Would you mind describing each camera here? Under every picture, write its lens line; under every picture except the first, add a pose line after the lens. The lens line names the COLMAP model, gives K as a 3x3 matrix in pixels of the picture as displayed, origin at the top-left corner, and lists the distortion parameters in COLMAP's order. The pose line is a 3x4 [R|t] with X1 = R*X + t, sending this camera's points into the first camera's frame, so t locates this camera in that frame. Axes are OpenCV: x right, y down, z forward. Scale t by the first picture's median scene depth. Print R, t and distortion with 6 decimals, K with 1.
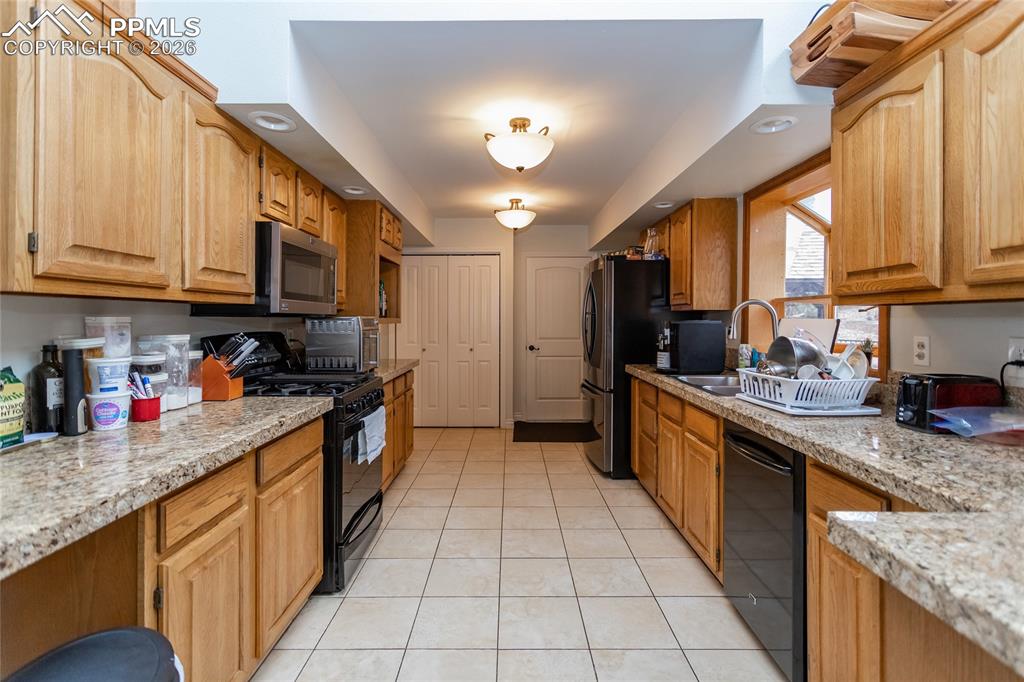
lens RADIAL K [[487.8, 0, 512.3], [0, 487.8, 326.1], [0, 0, 1]] dist [-0.000039, 0.000377]
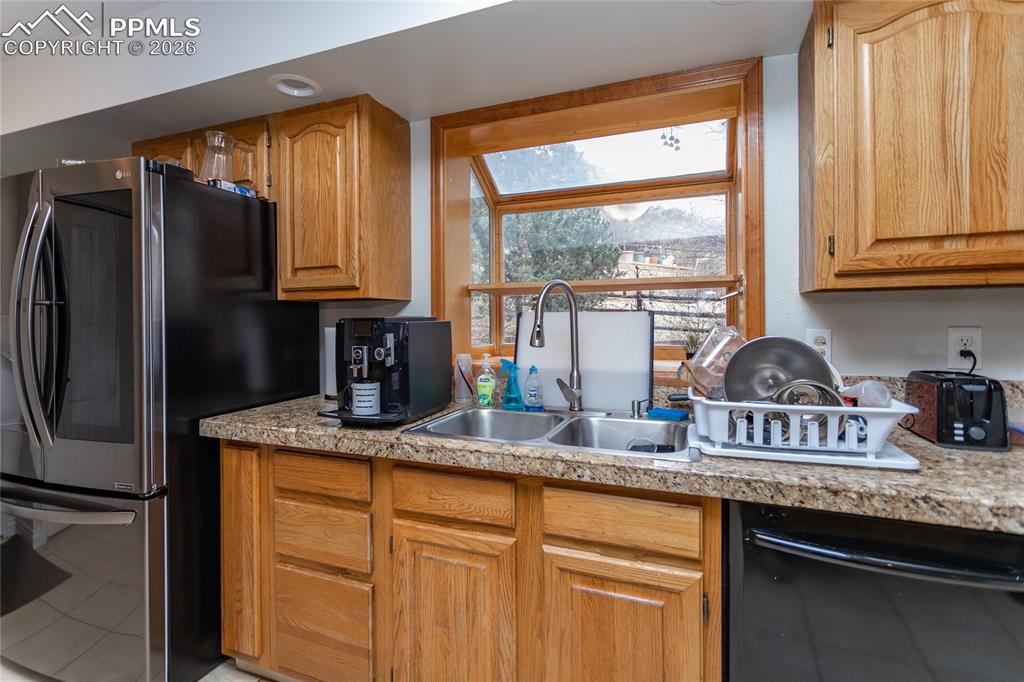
lens RADIAL K [[485.2, 0, 508.3], [0, 485.2, 315.3], [0, 0, 1]] dist [0.001430, 0.000312]
pose [[0.382985, -0.006599, 0.923731, -0.080772], [0.025461, 0.999670, -0.003415, -0.007230], [-0.923403, 0.024827, 0.383027, 0.690180]]
